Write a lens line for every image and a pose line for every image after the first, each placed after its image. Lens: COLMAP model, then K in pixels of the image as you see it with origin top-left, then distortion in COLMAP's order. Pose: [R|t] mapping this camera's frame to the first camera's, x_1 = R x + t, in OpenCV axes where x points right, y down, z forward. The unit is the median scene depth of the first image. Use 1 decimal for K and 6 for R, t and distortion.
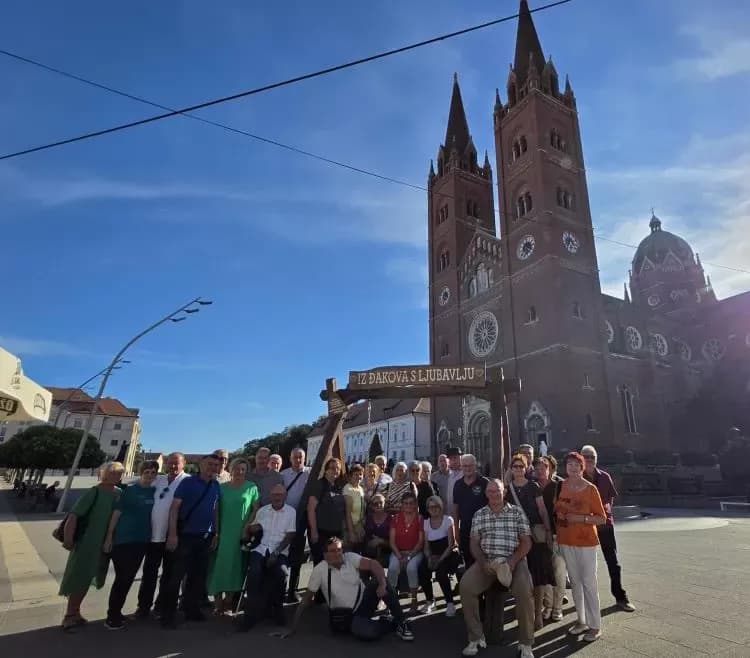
lens RADIAL K [[478.0, 0, 407.6], [0, 478.0, 328.4], [0, 0, 1]] dist [0.011019, -0.002516]
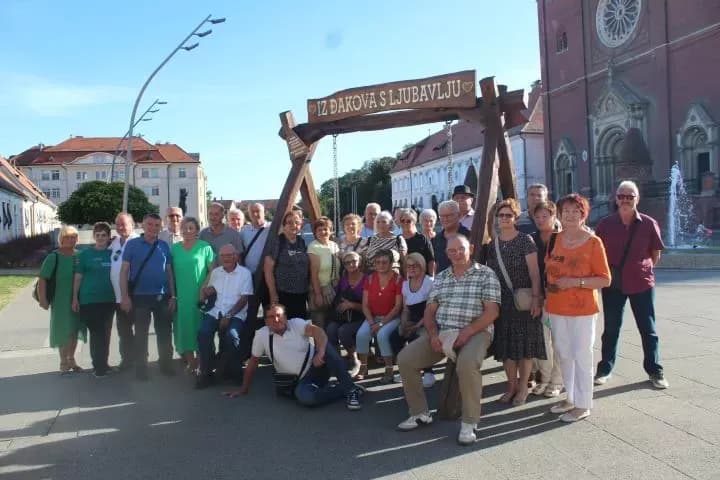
lens RADIAL K [[630.5, 0, 366.9], [0, 630.5, 255.3], [0, 0, 1]] dist [-0.142219, 0.062523]
pose [[0.946499, -0.014128, -0.322397, 0.244459], [0.128555, 0.932855, 0.336533, -0.001432], [0.295995, -0.359974, 0.884763, 0.052314]]
